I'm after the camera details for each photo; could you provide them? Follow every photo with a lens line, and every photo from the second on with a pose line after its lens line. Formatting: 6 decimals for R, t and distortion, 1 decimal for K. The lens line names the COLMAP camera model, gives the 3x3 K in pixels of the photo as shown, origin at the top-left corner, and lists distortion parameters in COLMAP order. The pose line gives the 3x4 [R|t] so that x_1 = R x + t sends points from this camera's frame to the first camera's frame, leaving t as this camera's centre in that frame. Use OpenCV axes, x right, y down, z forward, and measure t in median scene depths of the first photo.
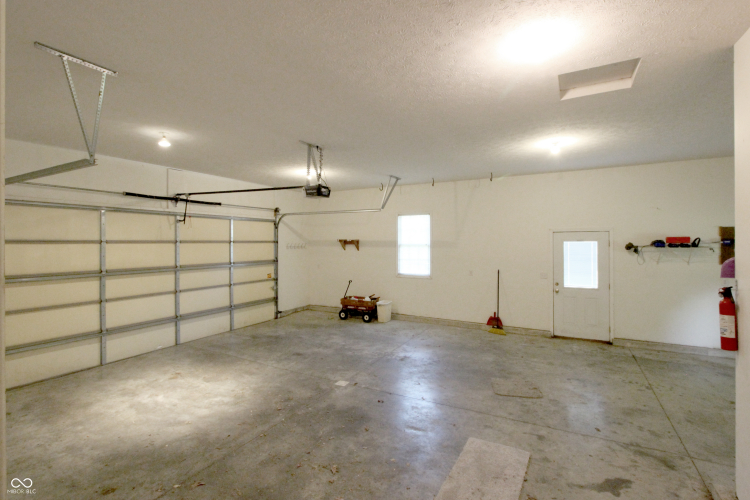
lens RADIAL K [[362.7, 0, 376.2], [0, 362.7, 239.0], [0, 0, 1]] dist [0.009849, -0.016468]
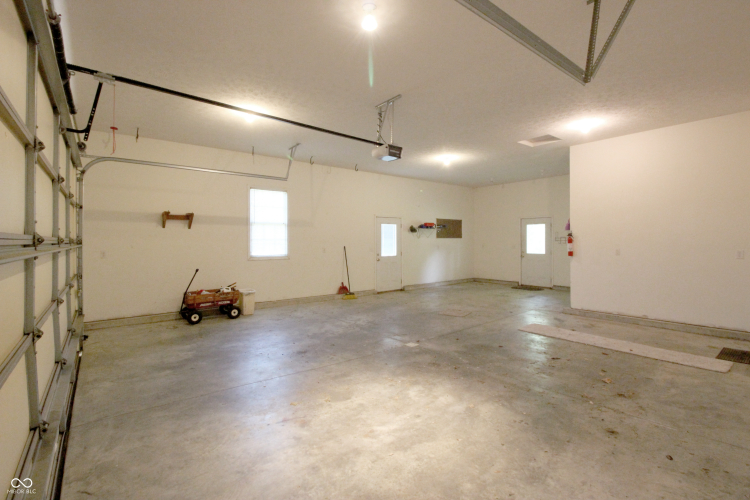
lens RADIAL K [[362.7, 0, 376.2], [0, 362.7, 239.0], [0, 0, 1]] dist [0.009849, -0.016468]
pose [[0.358265, 0.004449, 0.933609, -0.920190], [-0.007470, 0.999970, -0.001899, 0.078239], [-0.933590, -0.006294, 0.358287, 0.598060]]
